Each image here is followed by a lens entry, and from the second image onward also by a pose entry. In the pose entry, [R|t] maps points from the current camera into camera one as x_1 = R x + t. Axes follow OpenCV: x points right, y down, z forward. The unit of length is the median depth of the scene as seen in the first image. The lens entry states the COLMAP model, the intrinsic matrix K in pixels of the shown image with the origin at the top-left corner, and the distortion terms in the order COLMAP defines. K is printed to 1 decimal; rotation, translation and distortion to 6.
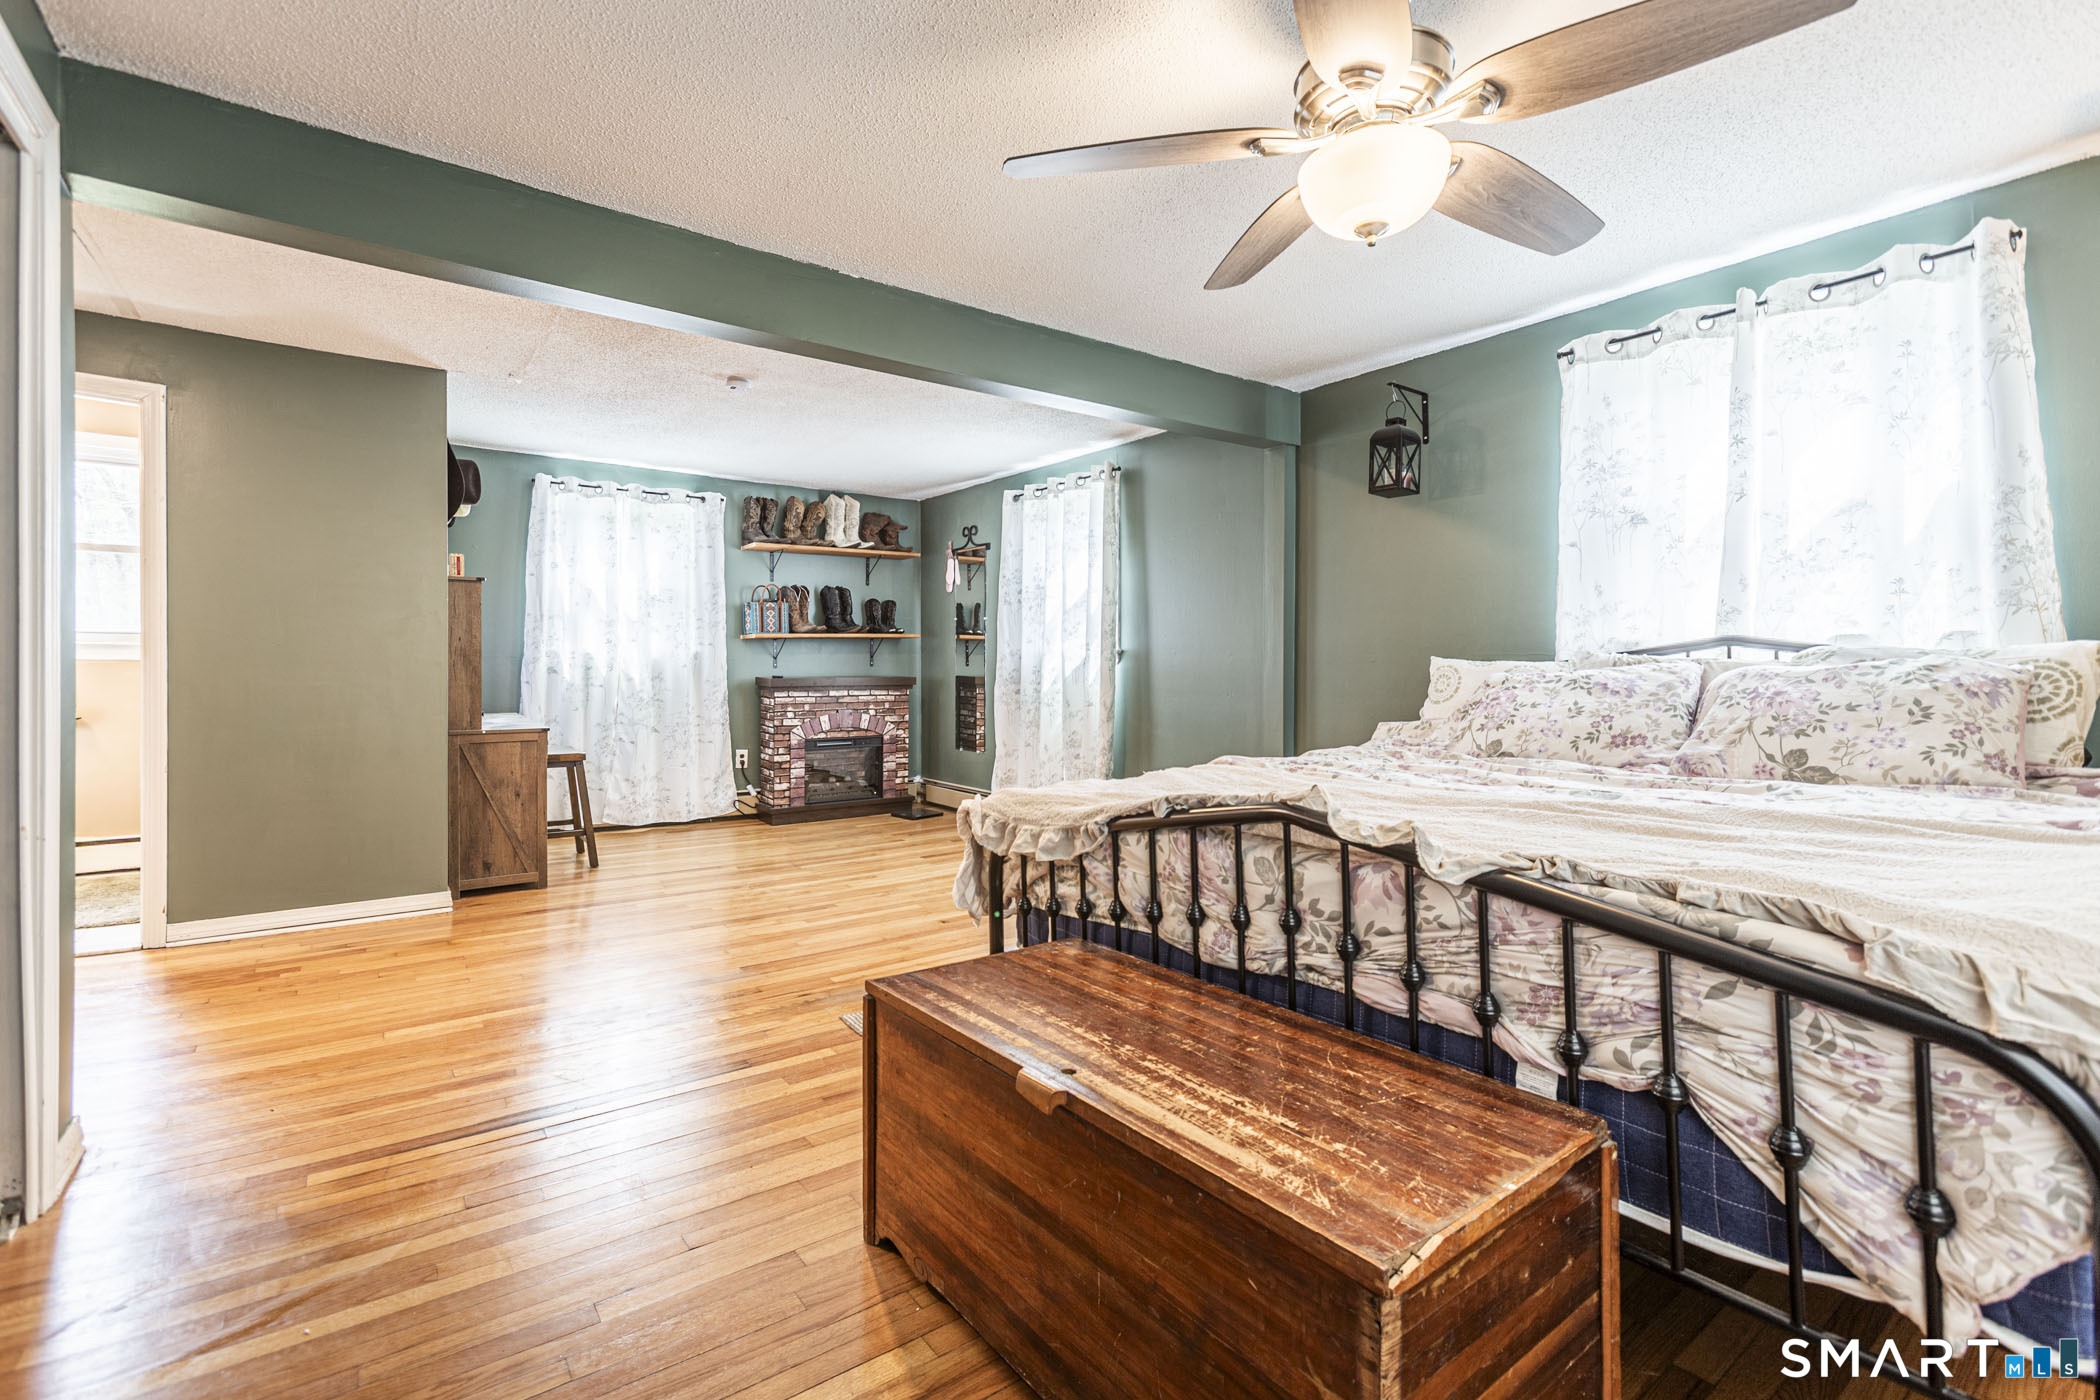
lens RADIAL K [[942.9, 0, 1049.0], [0, 942.9, 680.5], [0, 0, 1]] dist [-0.003908, 0.002316]
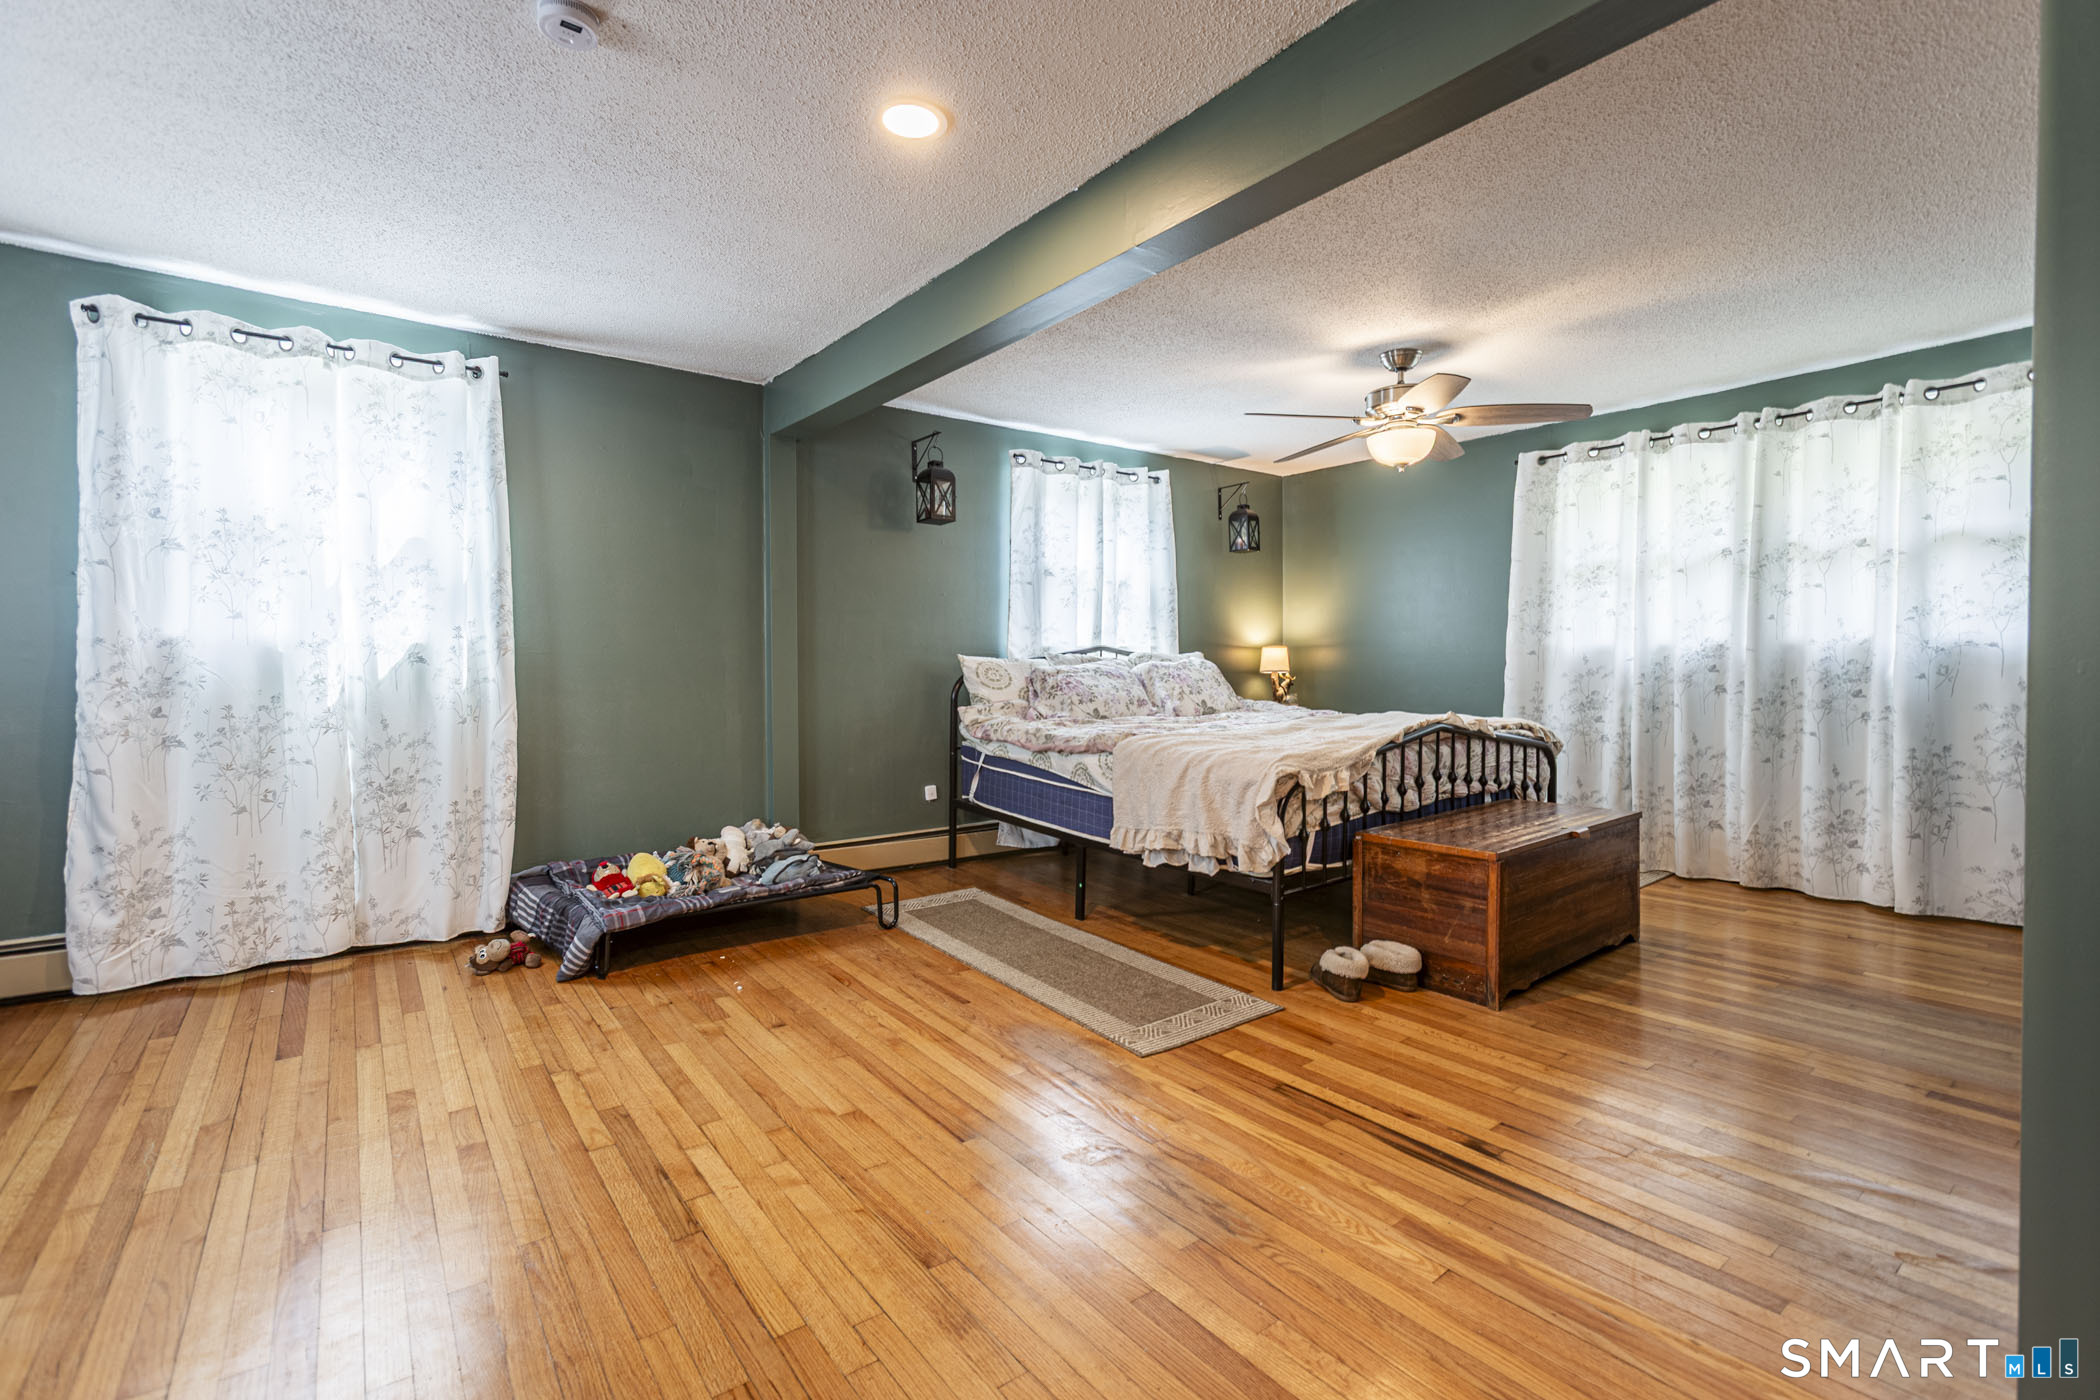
lens RADIAL K [[942.9, 0, 1050.0], [0, 942.9, 690.2], [0, 0, 1]] dist [-0.003908, 0.002316]
pose [[-0.007027, -0.027070, 0.999609, -1.798338], [0.015357, 0.999513, 0.027175, -0.019405], [-0.999857, 0.015542, -0.006607, 1.763742]]
